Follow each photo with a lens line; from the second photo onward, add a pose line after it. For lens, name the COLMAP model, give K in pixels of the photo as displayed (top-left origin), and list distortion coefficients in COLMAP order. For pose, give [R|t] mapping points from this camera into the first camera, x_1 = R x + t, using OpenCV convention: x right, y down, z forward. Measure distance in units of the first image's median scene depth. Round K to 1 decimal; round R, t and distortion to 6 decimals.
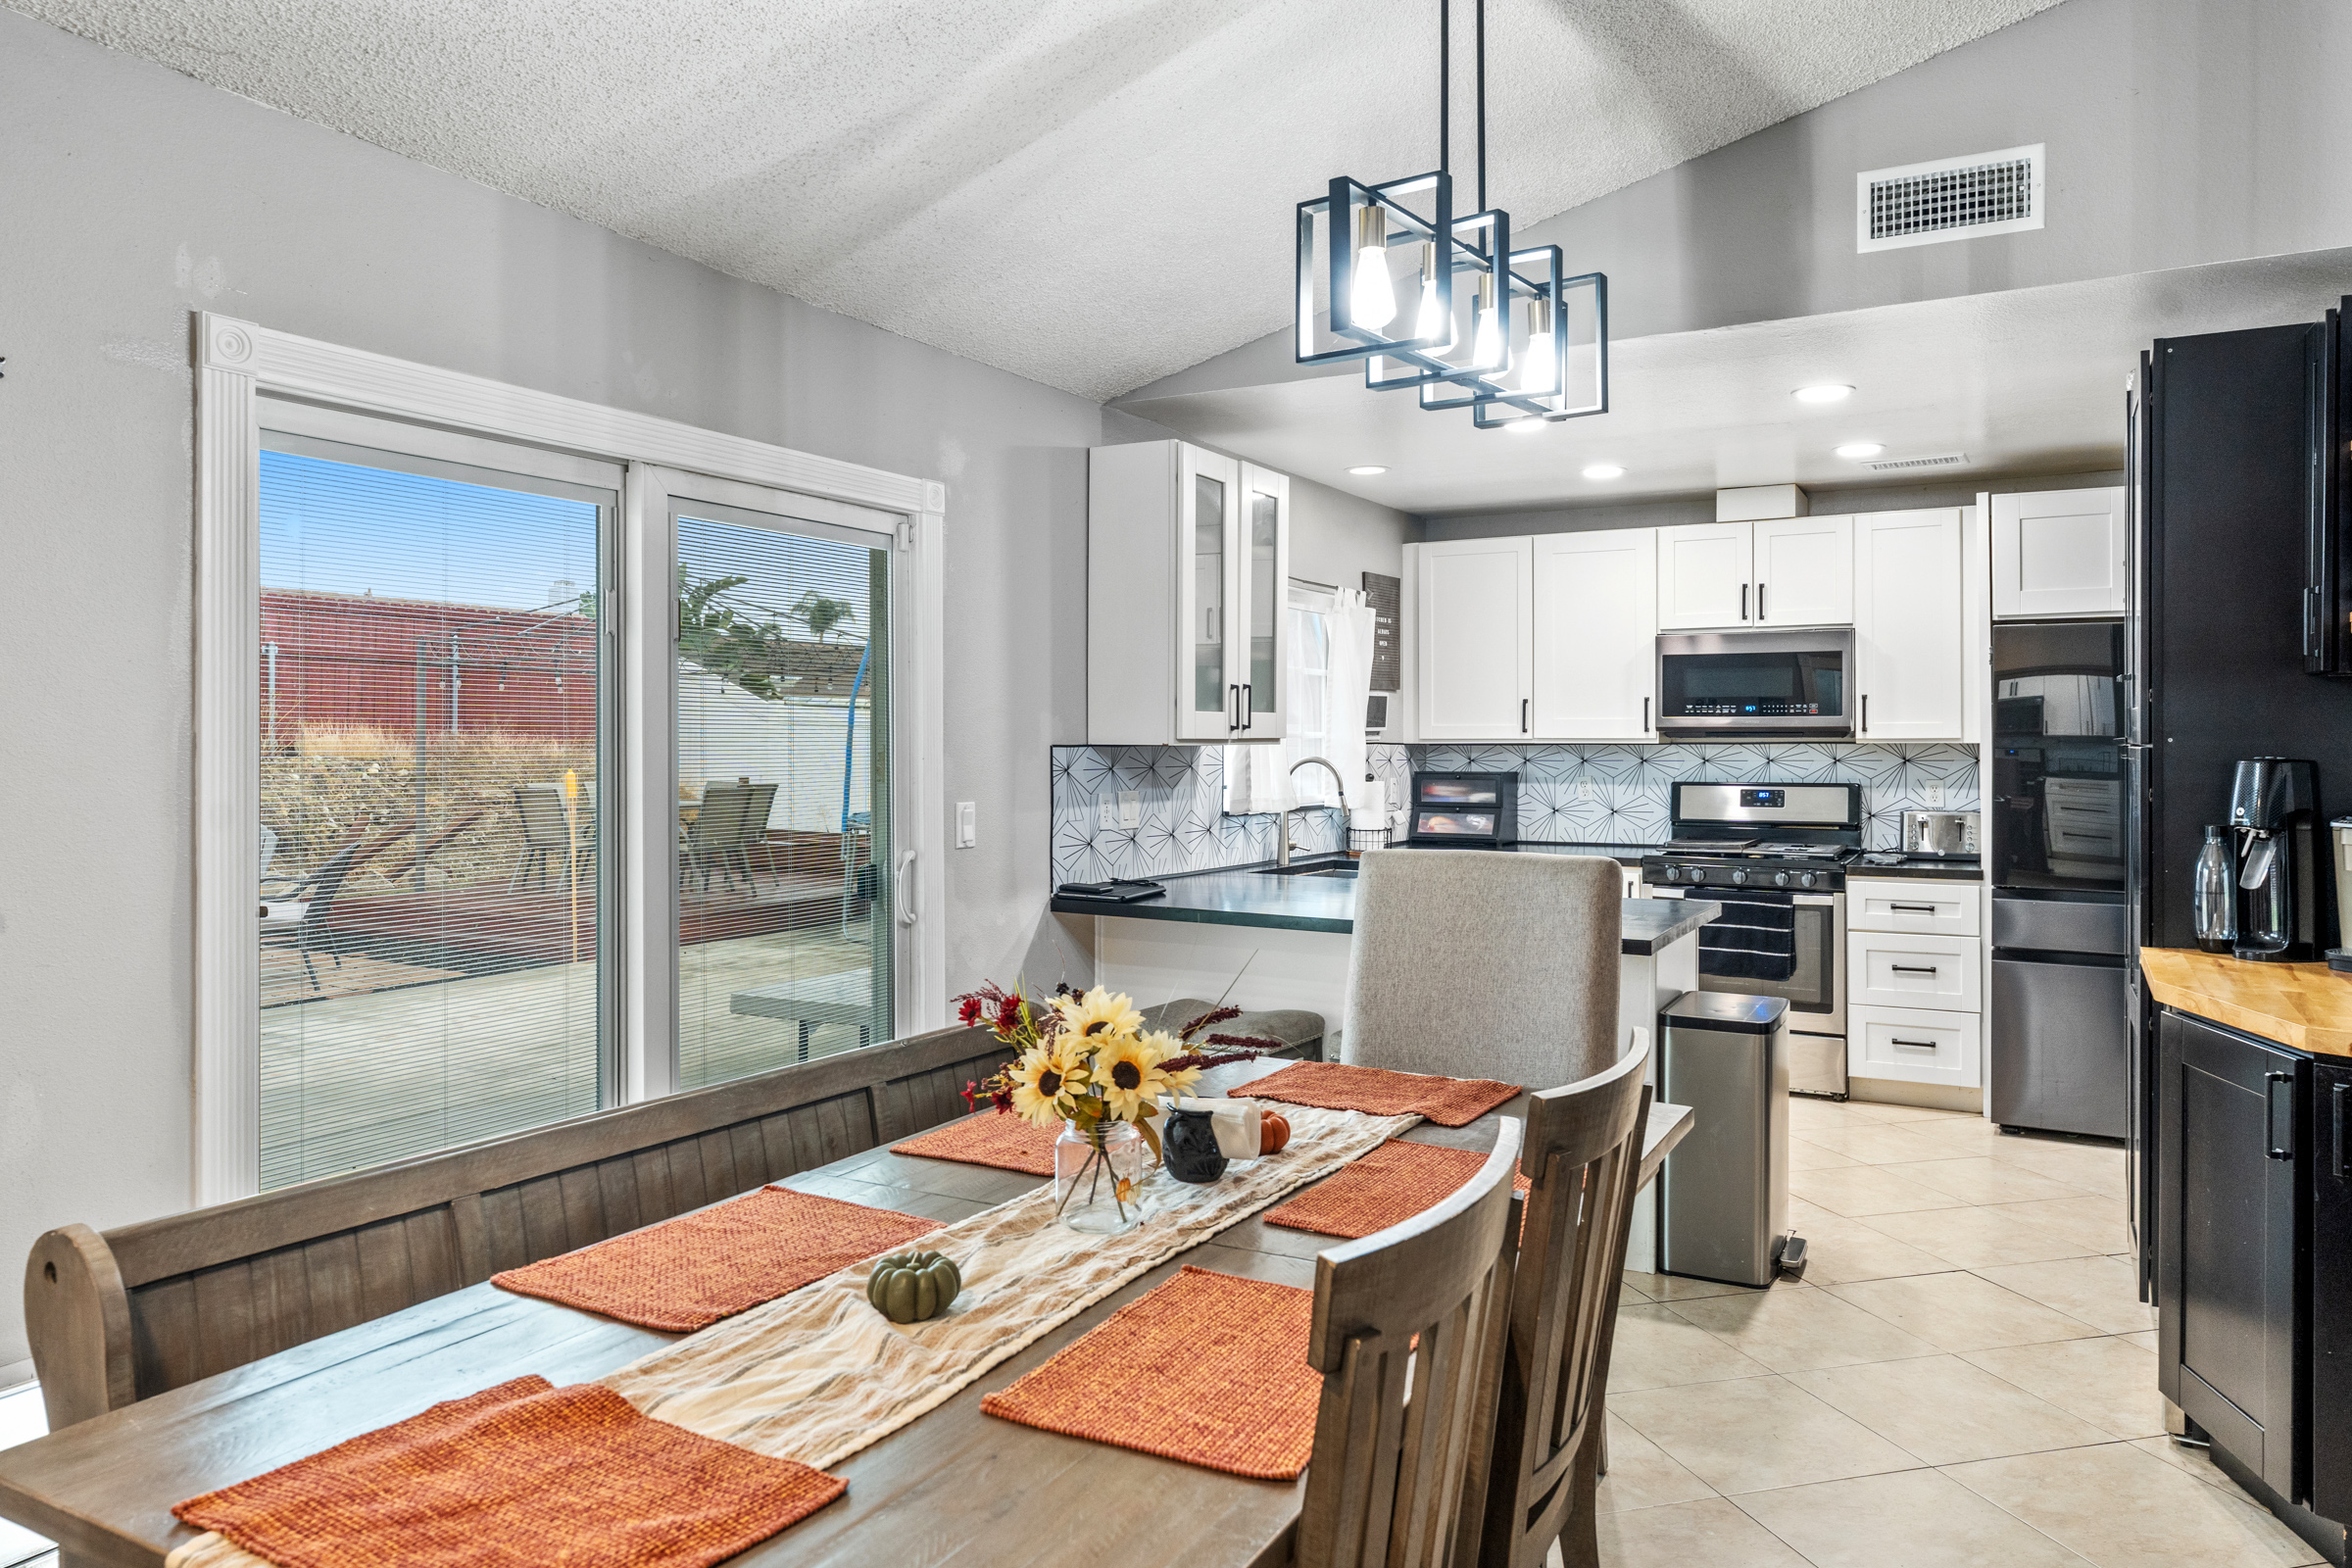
lens RADIAL K [[1561.3, 0, 1171.8], [0, 1561.3, 736.2], [0, 0, 1]] dist [0.000250, 0.000161]
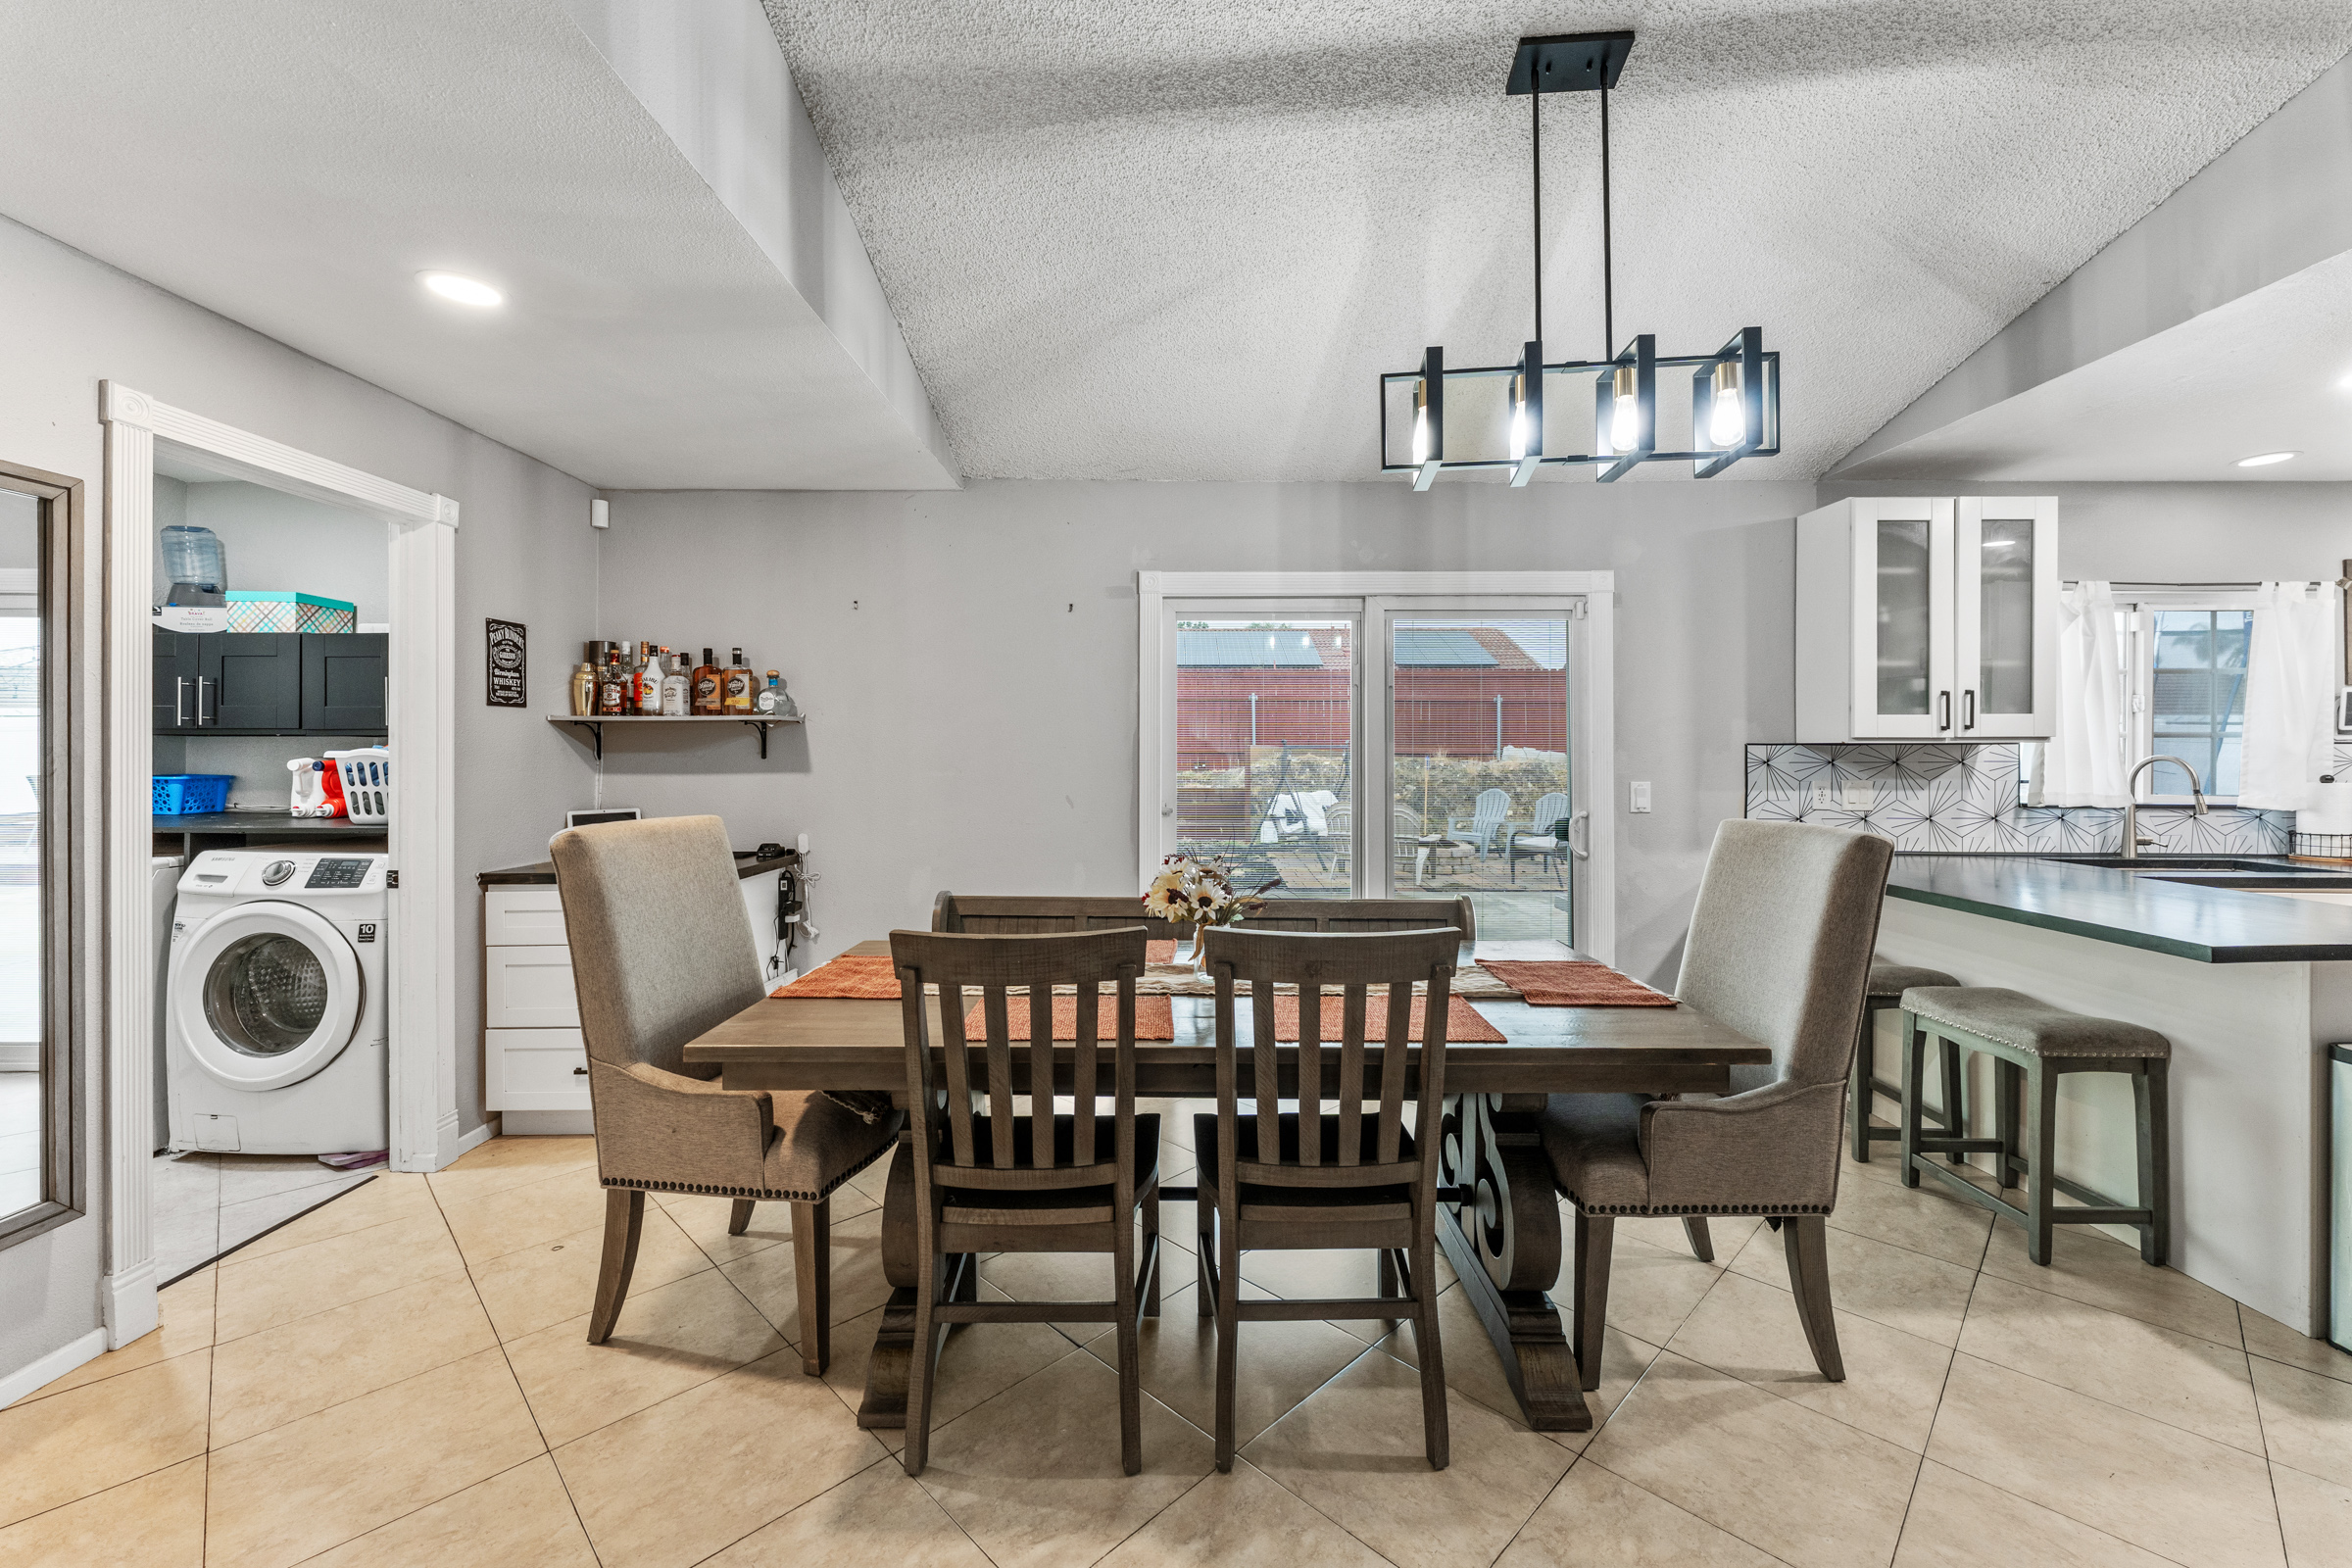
lens RADIAL K [[946.2, 0, 1172.3], [0, 946.2, 757.2], [0, 0, 1]] dist [-0.000197, -0.000551]
pose [[0.487058, 0.001277, -0.873369, 0.289365], [0.003006, 0.999991, 0.003139, 0.009647], [0.873365, -0.004154, 0.487049, 0.116715]]
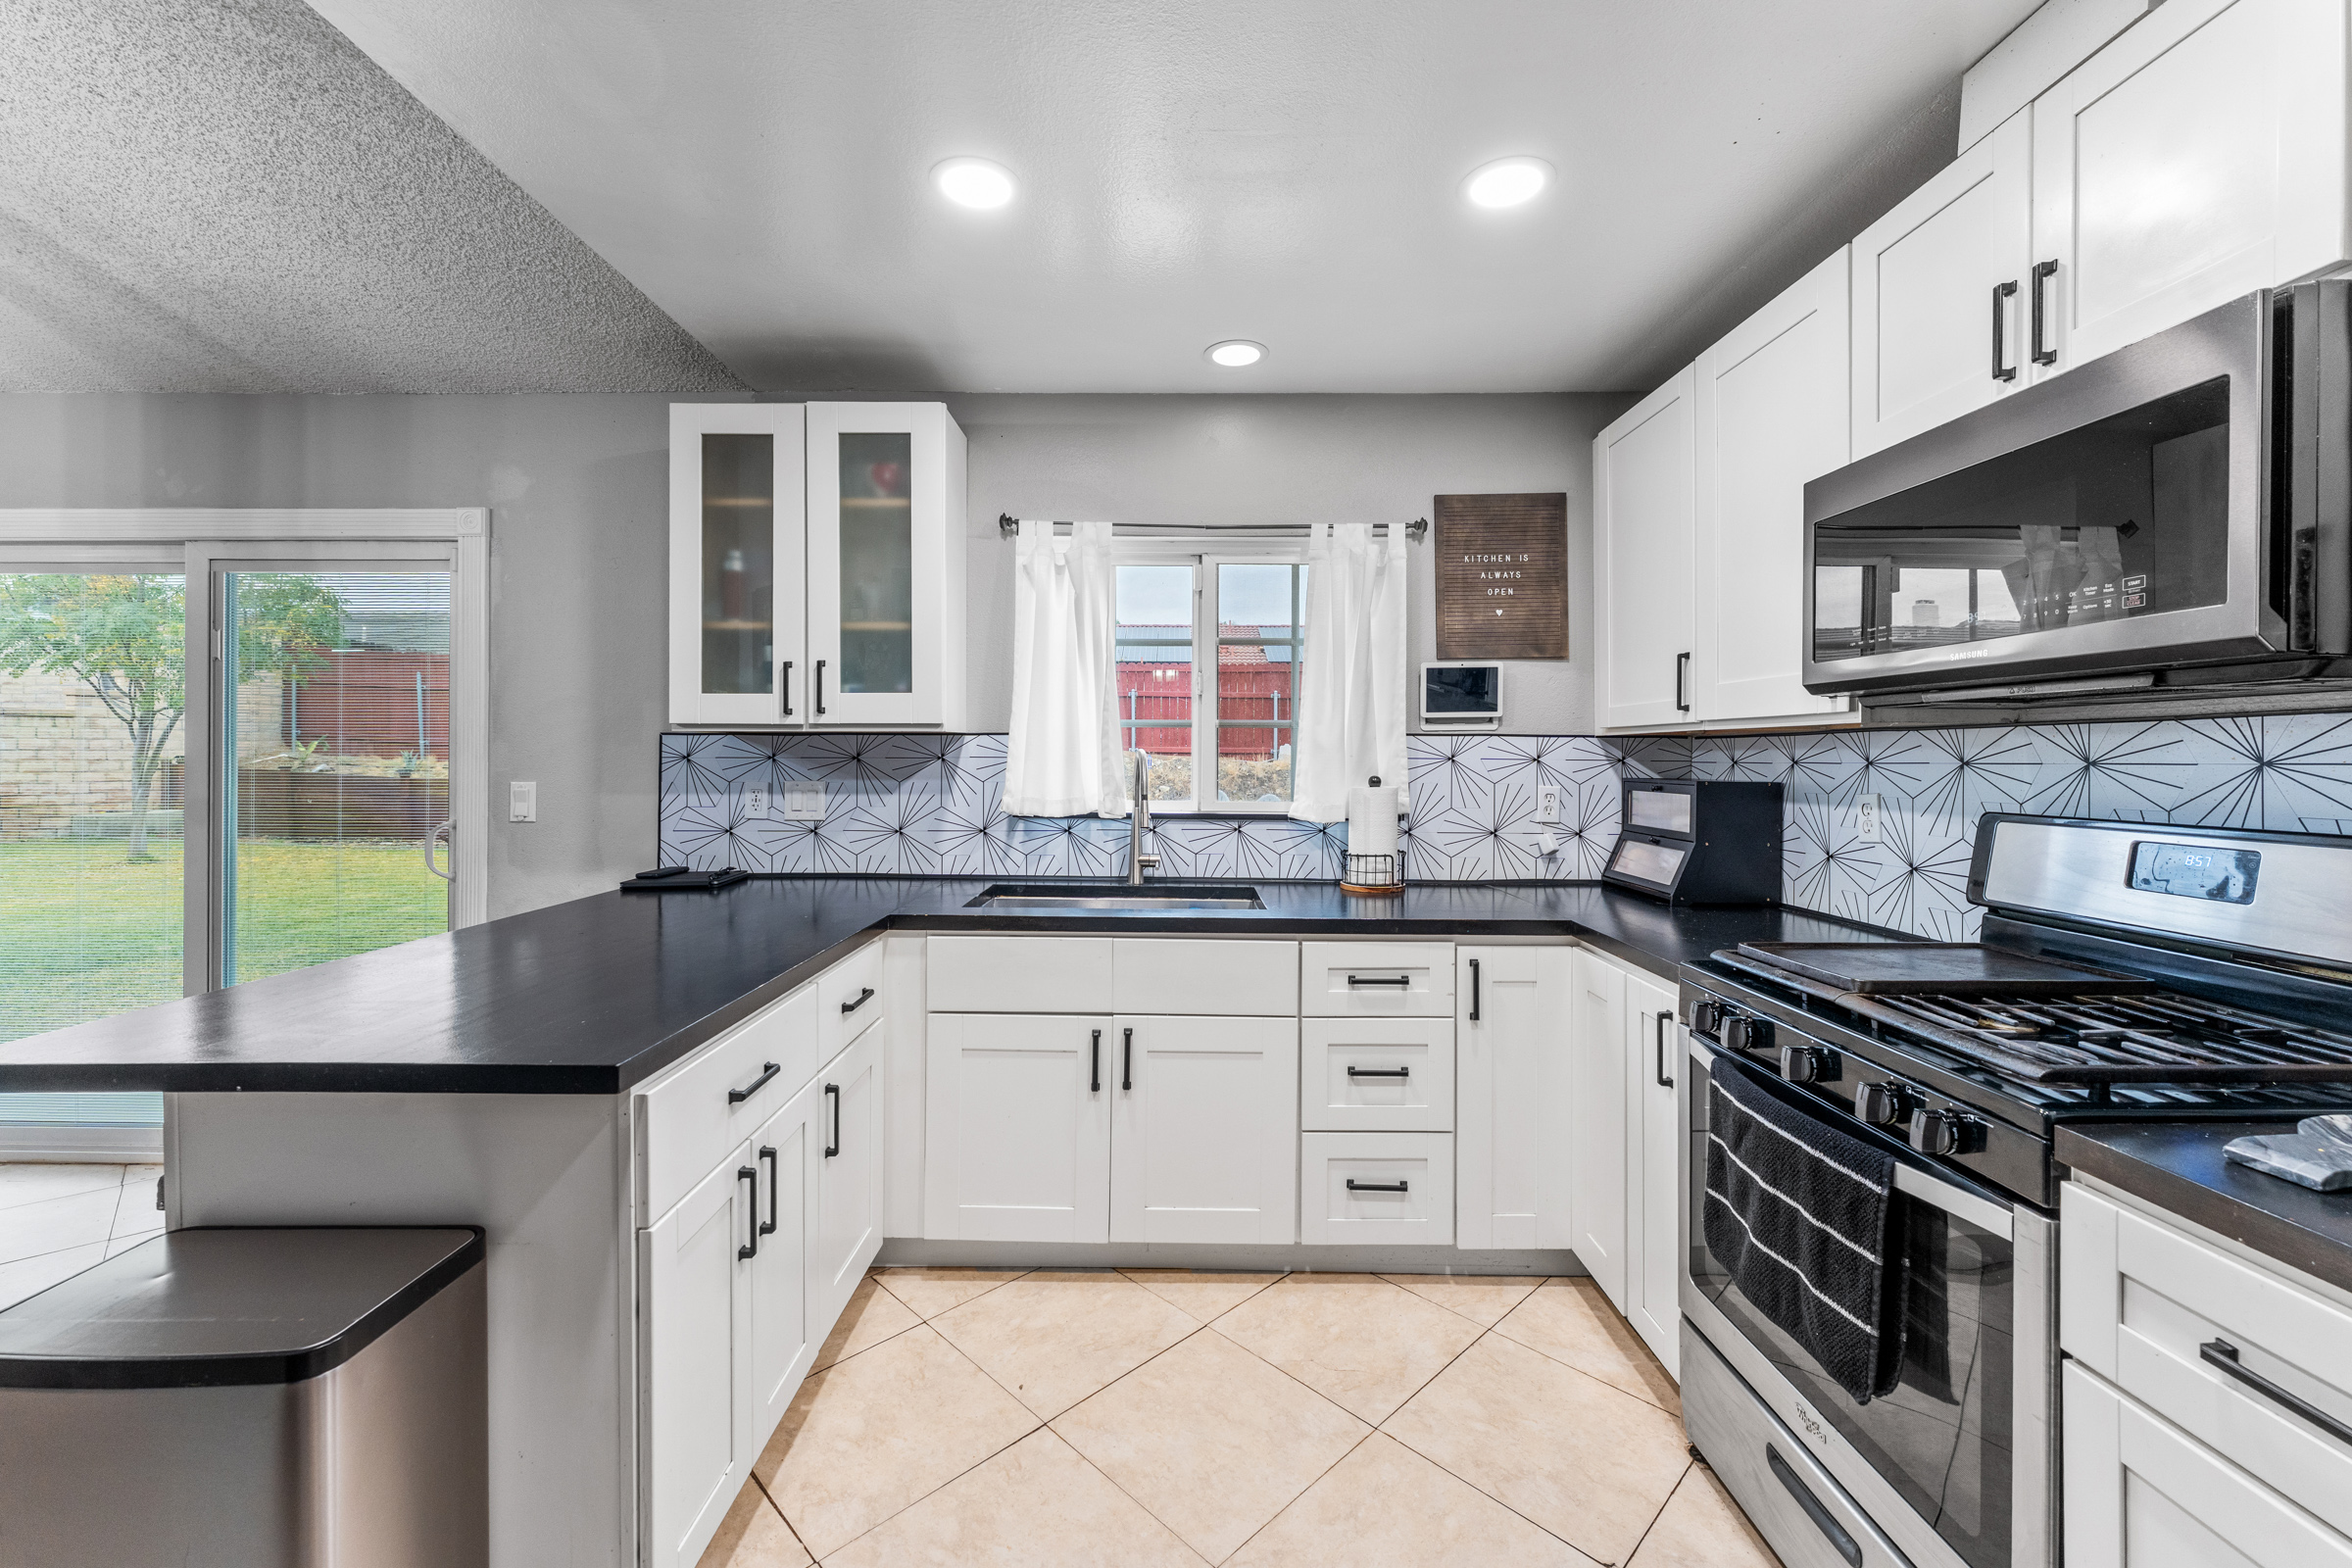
lens RADIAL K [[946.2, 0, 1172.3], [0, 946.2, 757.2], [0, 0, 1]] dist [-0.000197, -0.000551]
pose [[0.483679, 0.003315, -0.875239, 0.468844], [-0.000601, 0.999994, 0.003455, 0.014069], [0.875245, -0.001145, 0.483678, 0.719146]]
